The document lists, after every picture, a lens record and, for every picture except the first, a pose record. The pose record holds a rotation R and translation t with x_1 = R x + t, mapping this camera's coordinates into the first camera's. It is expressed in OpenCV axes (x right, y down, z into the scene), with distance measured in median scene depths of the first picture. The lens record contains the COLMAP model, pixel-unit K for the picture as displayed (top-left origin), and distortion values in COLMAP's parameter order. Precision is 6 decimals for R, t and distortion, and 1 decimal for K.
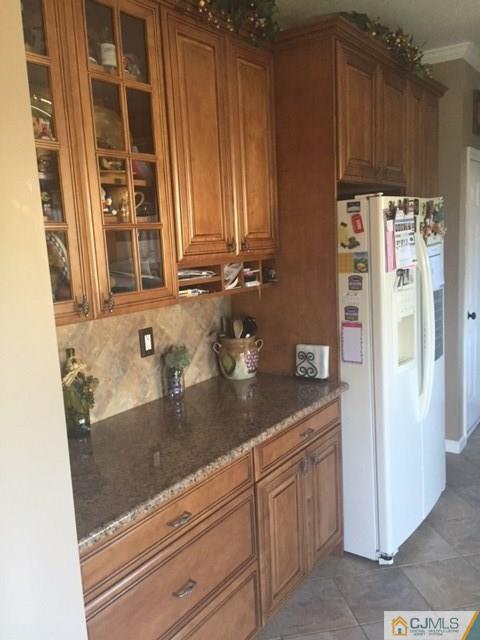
lens RADIAL K [[548.2, 0, 241.3], [0, 548.2, 323.7], [0, 0, 1]] dist [0.069086, -0.066218]
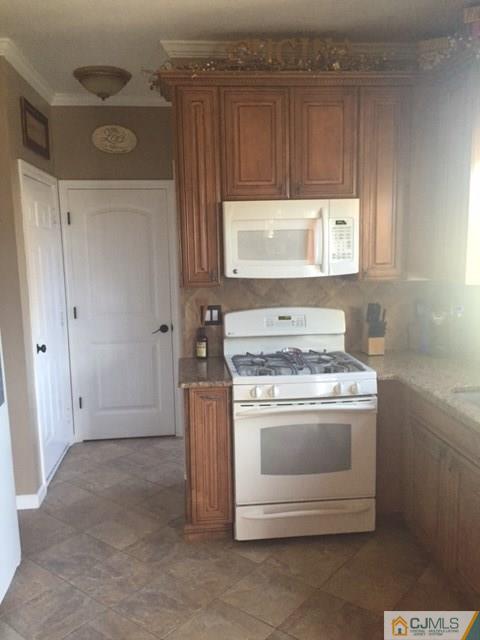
lens RADIAL K [[548.2, 0, 238.5], [0, 548.2, 323.8], [0, 0, 1]] dist [0.069086, -0.066218]
pose [[0.755126, -0.055679, 0.653211, 0.118281], [0.085735, 0.996217, -0.014195, -0.022063], [-0.649949, 0.066722, 0.757043, 0.179580]]
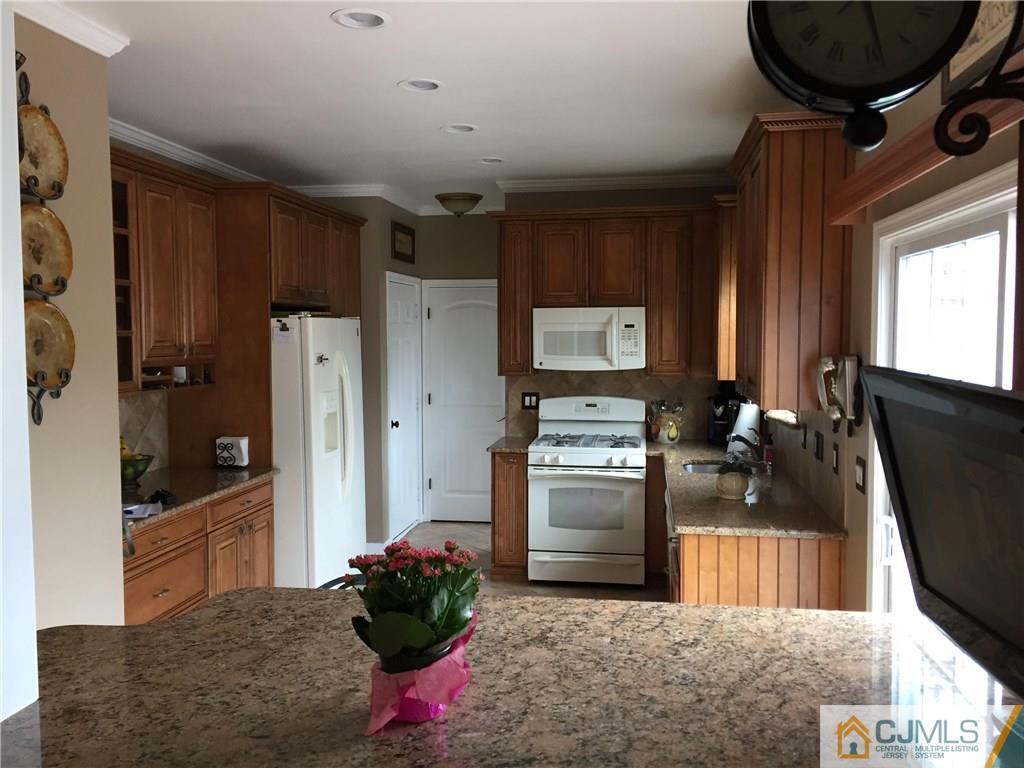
lens RADIAL K [[856.4, 0, 514.0], [0, 856.4, 379.0], [0, 0, 1]] dist [0.038983, -0.004604]
pose [[0.892172, 0.023435, 0.451087, -0.197272], [0.028709, 0.993692, -0.108407, 0.131501], [-0.450782, 0.109668, 0.885872, -0.899692]]
